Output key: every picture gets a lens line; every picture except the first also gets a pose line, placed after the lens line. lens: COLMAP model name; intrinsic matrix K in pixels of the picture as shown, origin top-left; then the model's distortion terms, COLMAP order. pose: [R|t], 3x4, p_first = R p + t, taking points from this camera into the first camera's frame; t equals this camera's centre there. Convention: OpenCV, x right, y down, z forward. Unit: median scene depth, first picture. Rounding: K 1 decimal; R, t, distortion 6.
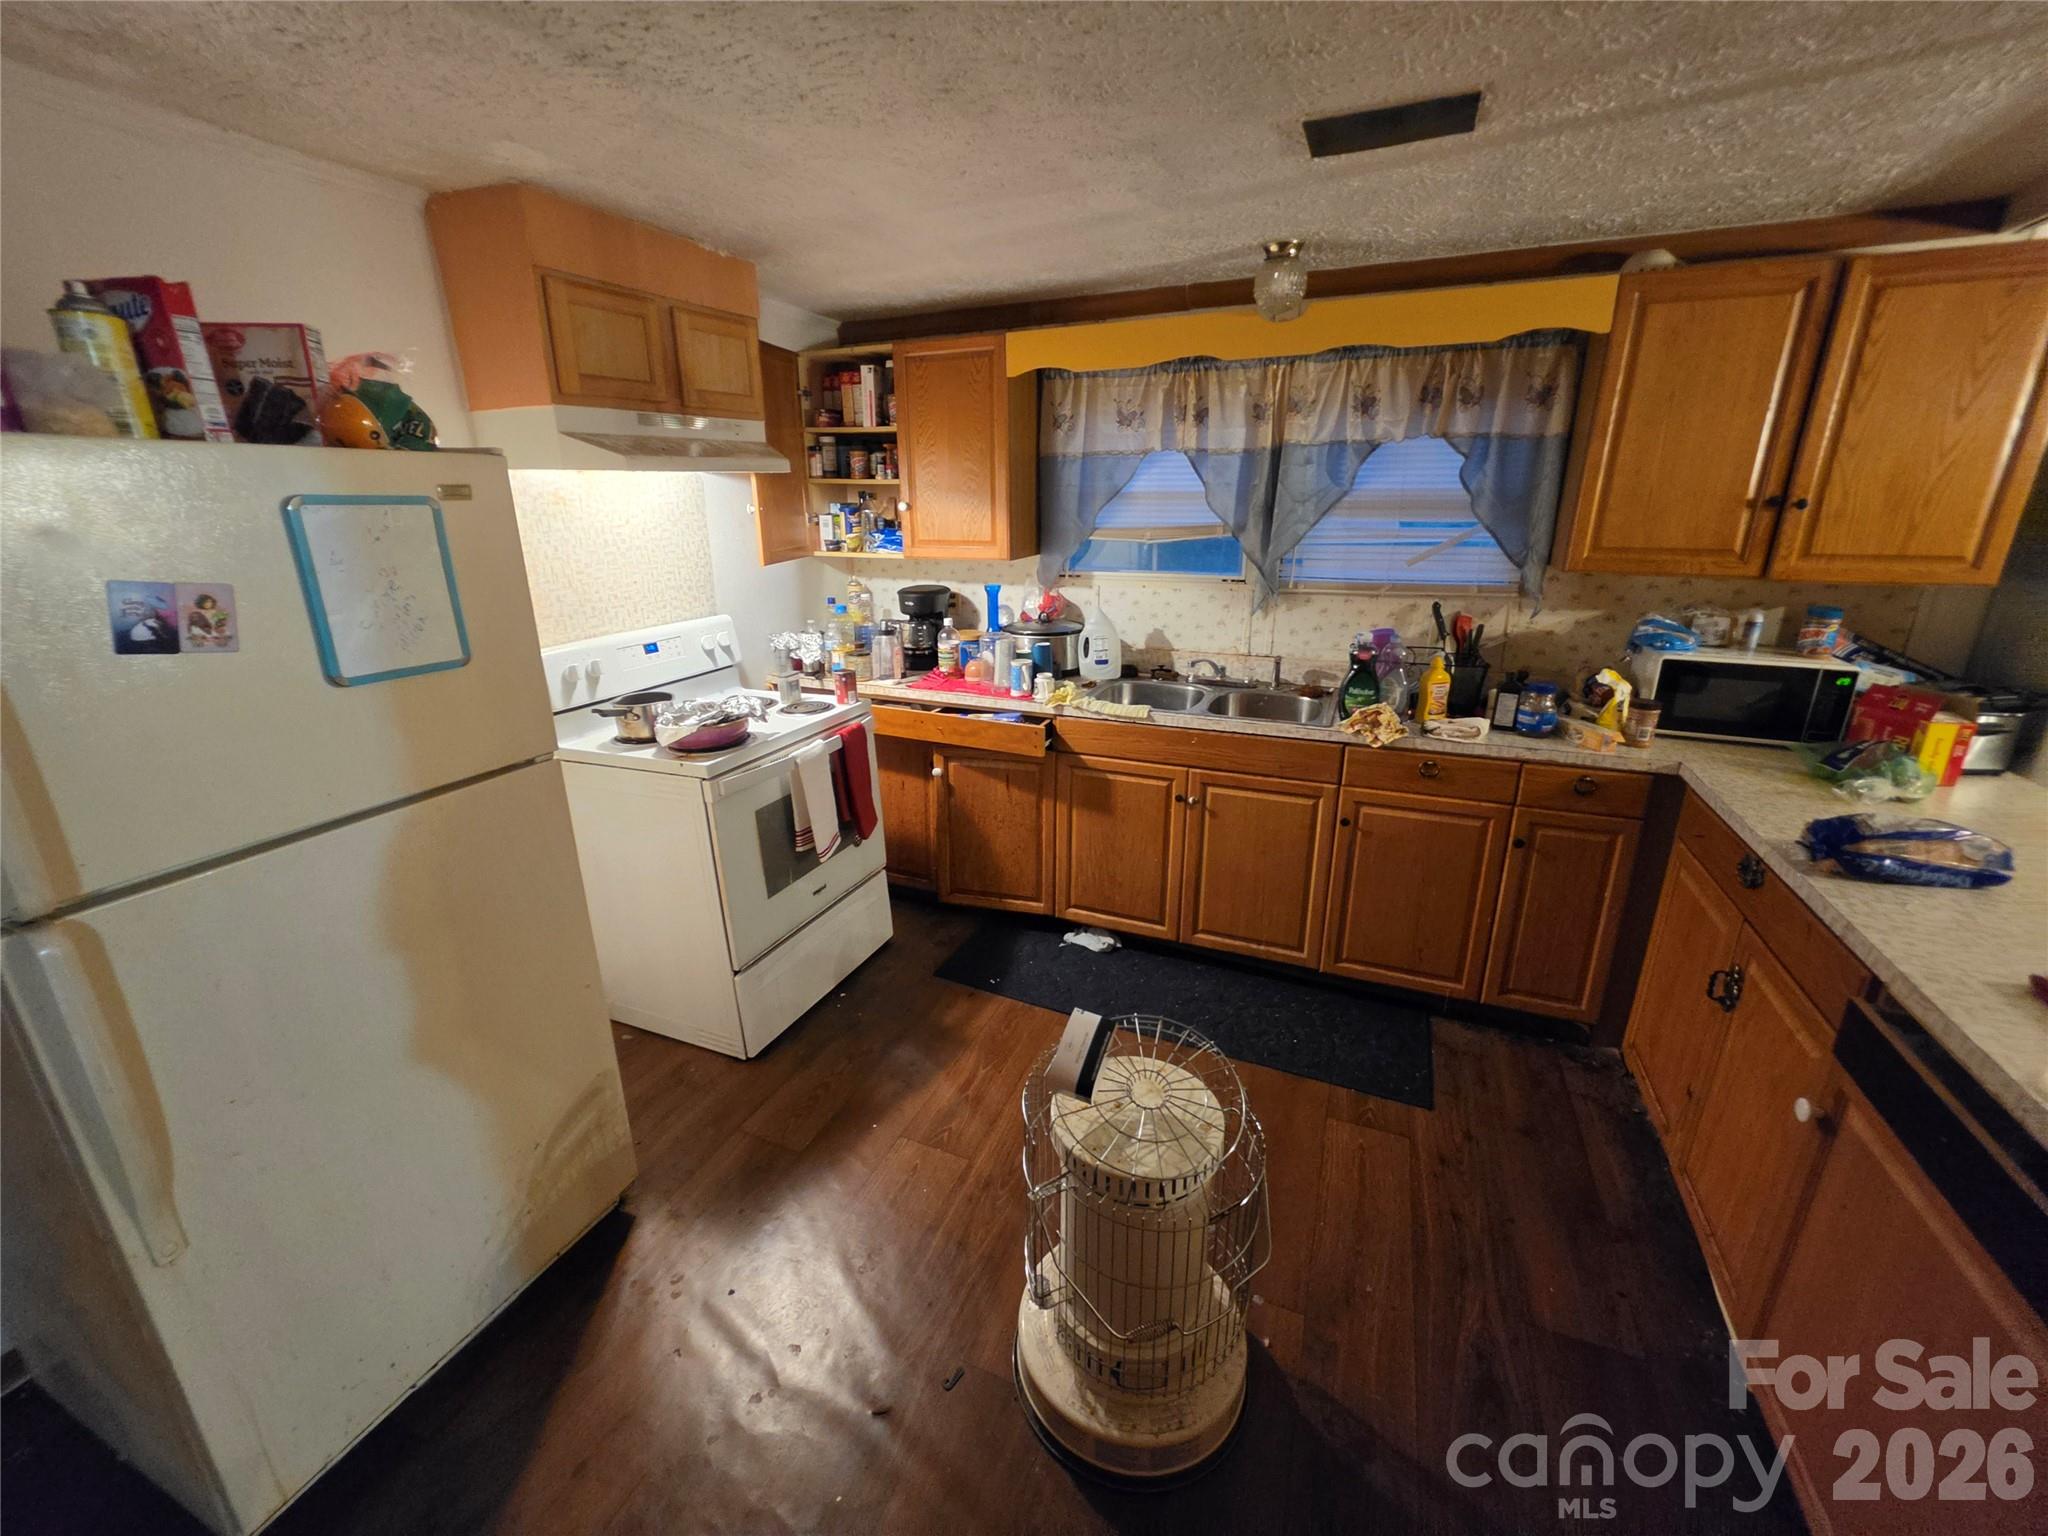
lens RADIAL K [[824.6, 0, 1017.2], [0, 824.6, 751.2], [0, 0, 1]] dist [-0.004288, 0.001061]
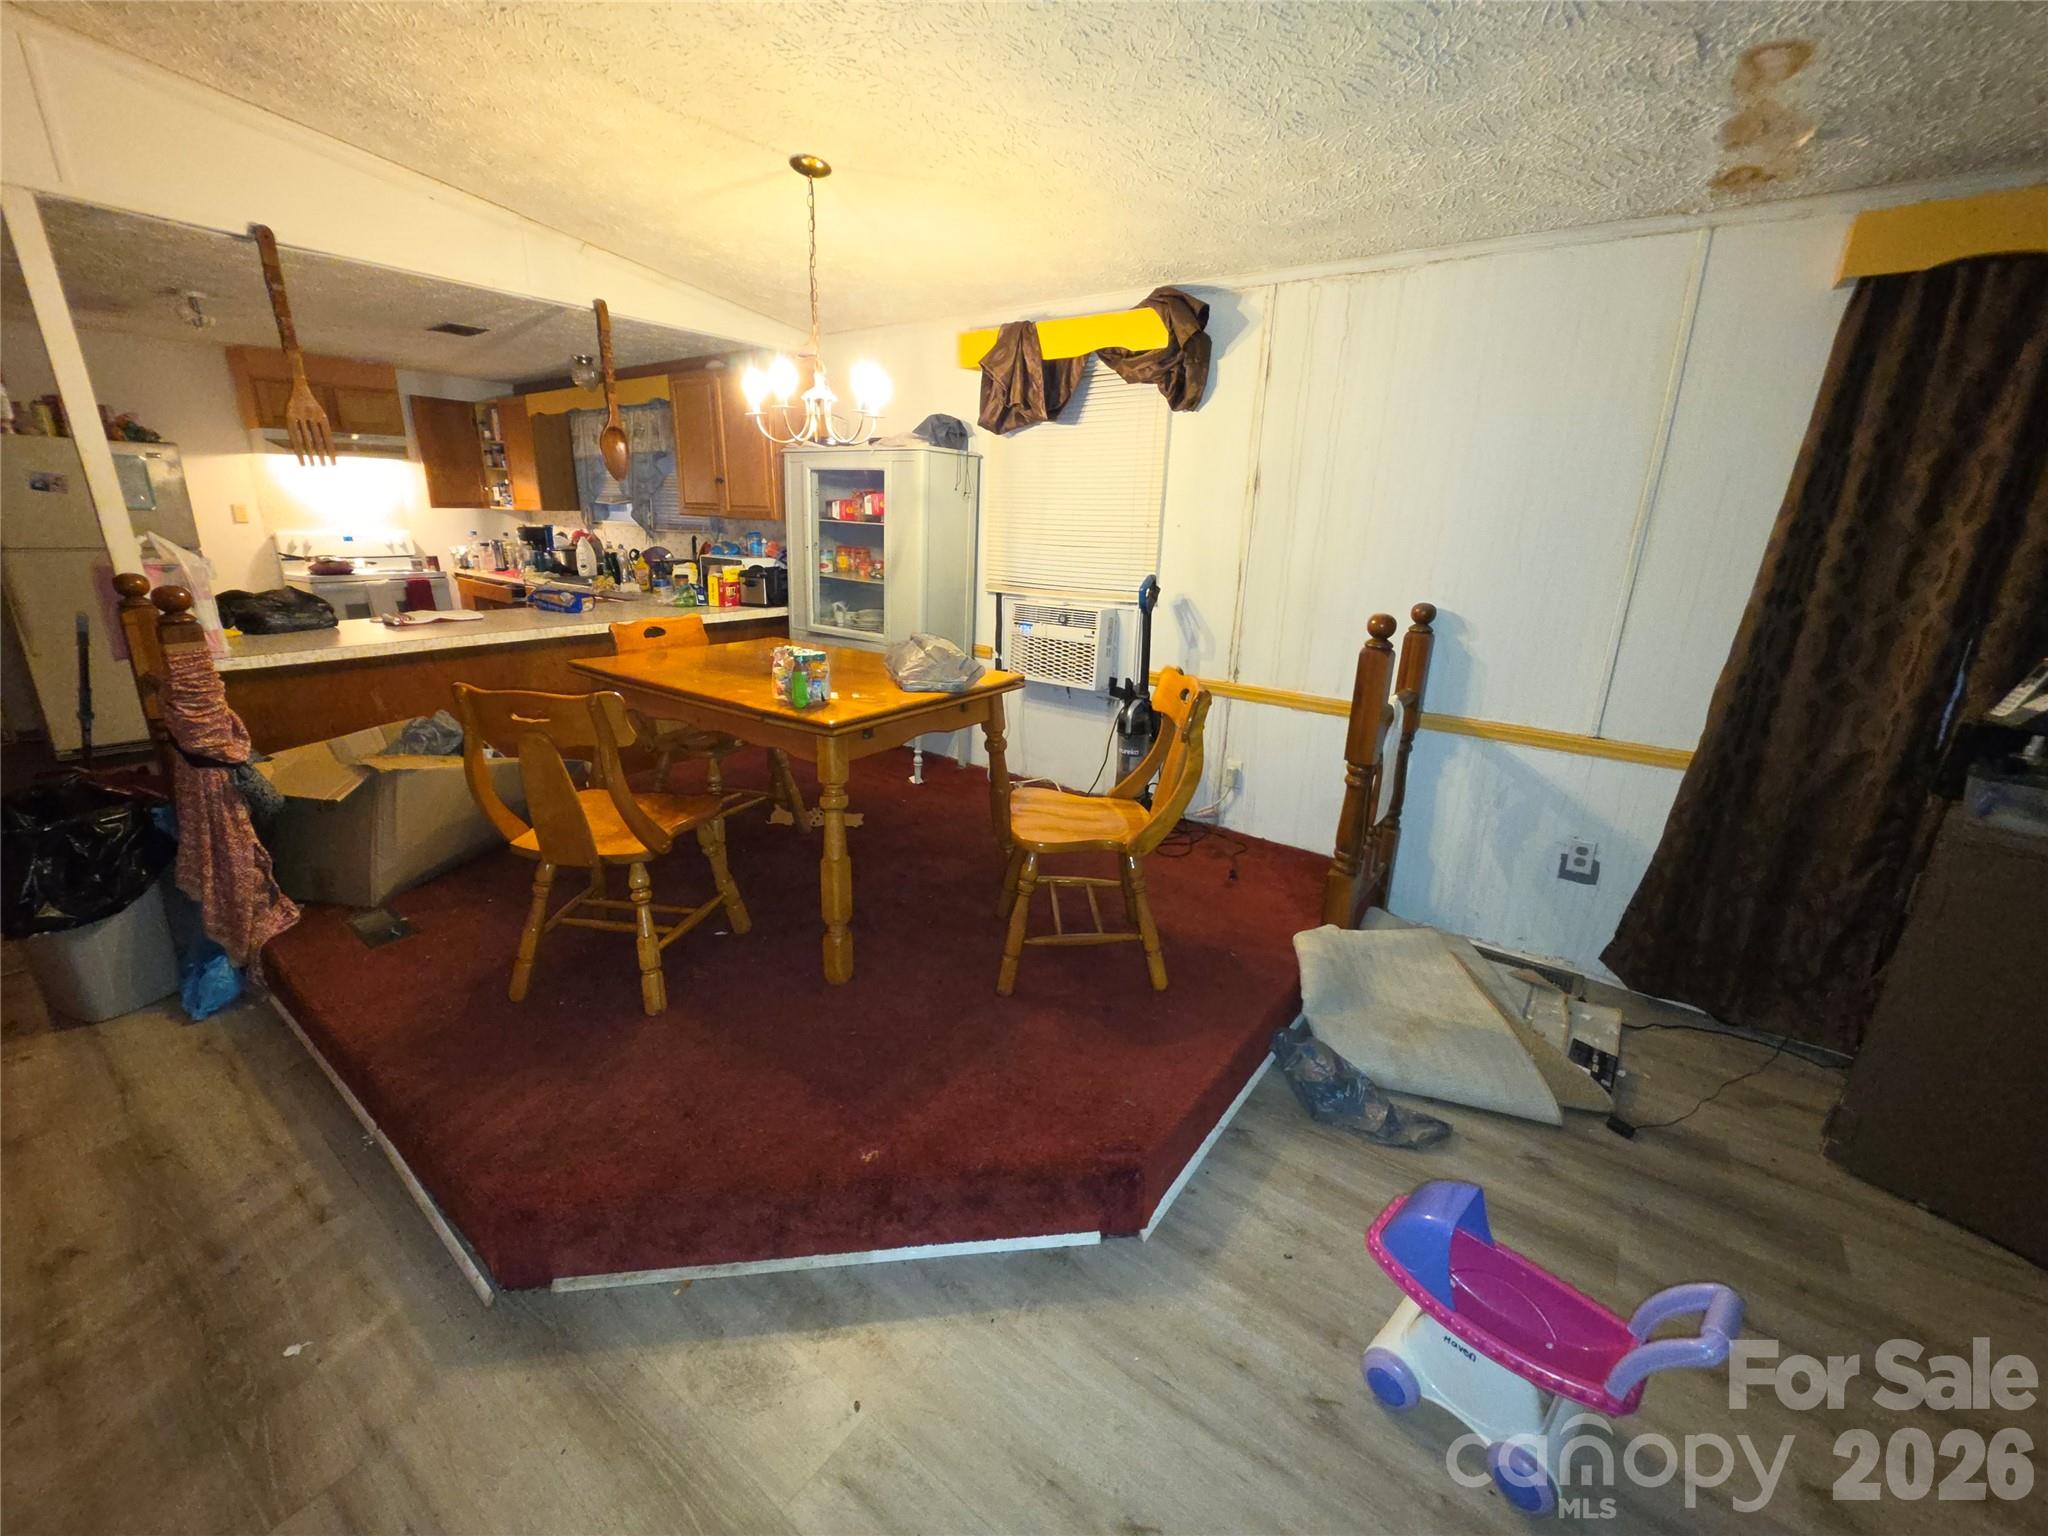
lens RADIAL K [[824.6, 0, 1018.4], [0, 824.6, 746.8], [0, 0, 1]] dist [-0.004288, 0.001061]
pose [[0.971971, 0.096865, -0.214217, 1.745890], [-0.102906, 0.994542, -0.017203, 0.268952], [0.211381, 0.038765, 0.976635, -0.705502]]
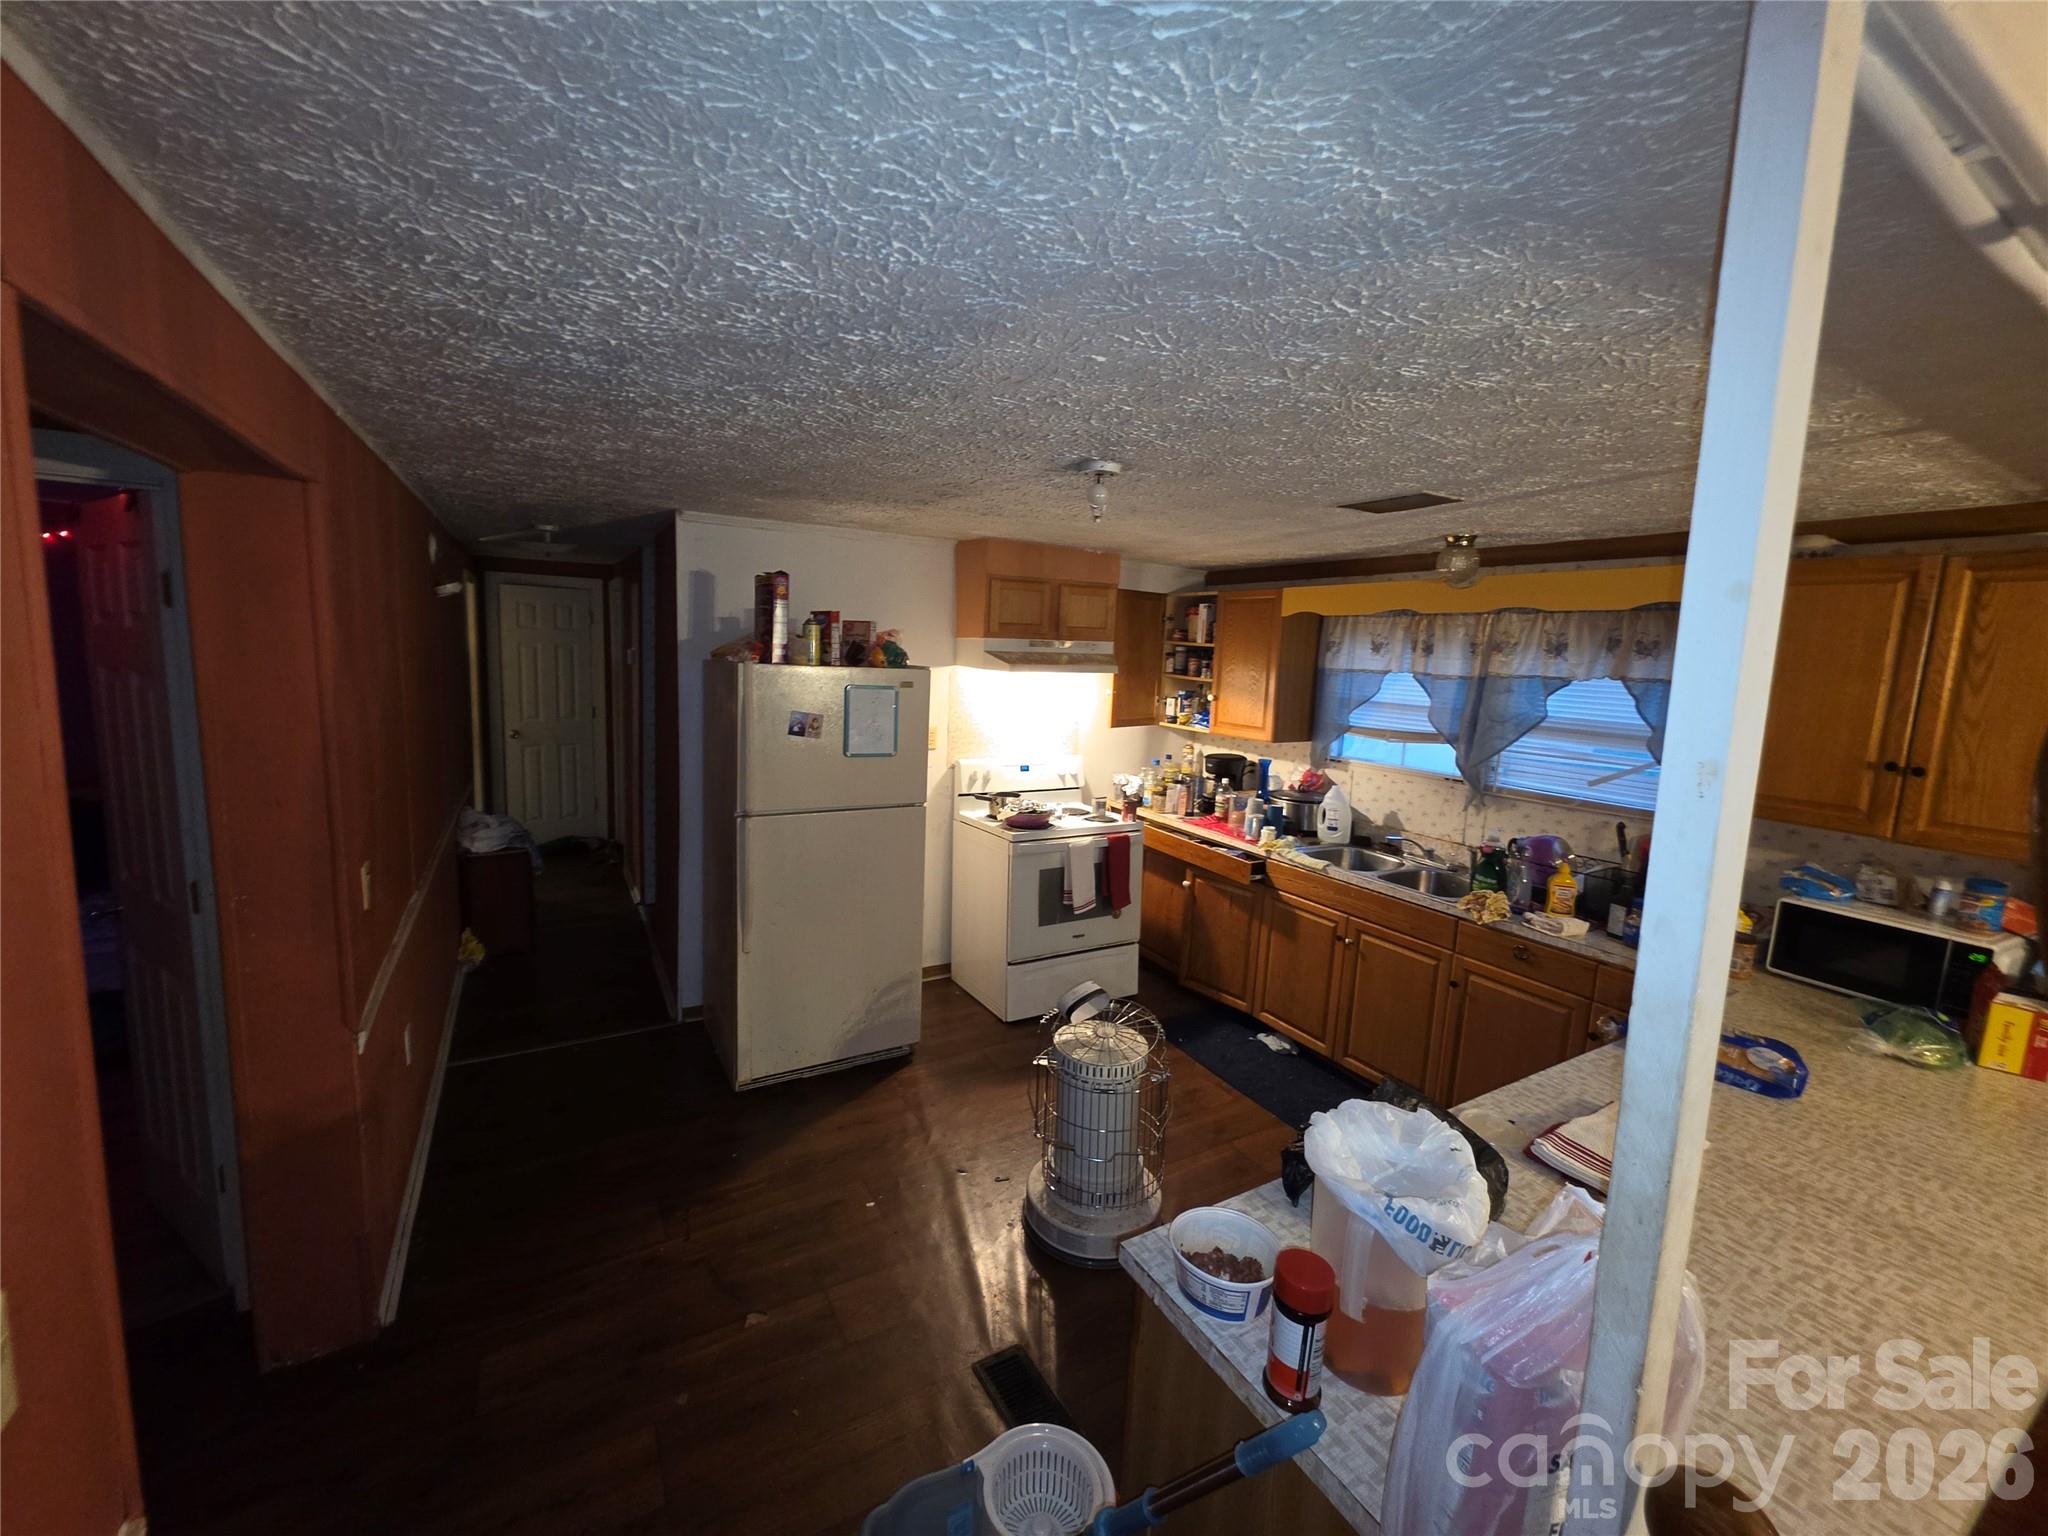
lens RADIAL K [[824.6, 0, 1016.9], [0, 824.6, 763.2], [0, 0, 1]] dist [-0.004288, 0.001061]
pose [[0.802003, 0.126440, -0.583784, 0.508465], [-0.226449, 0.968743, -0.101279, 0.037534], [0.552732, 0.213423, 0.805567, -0.355103]]
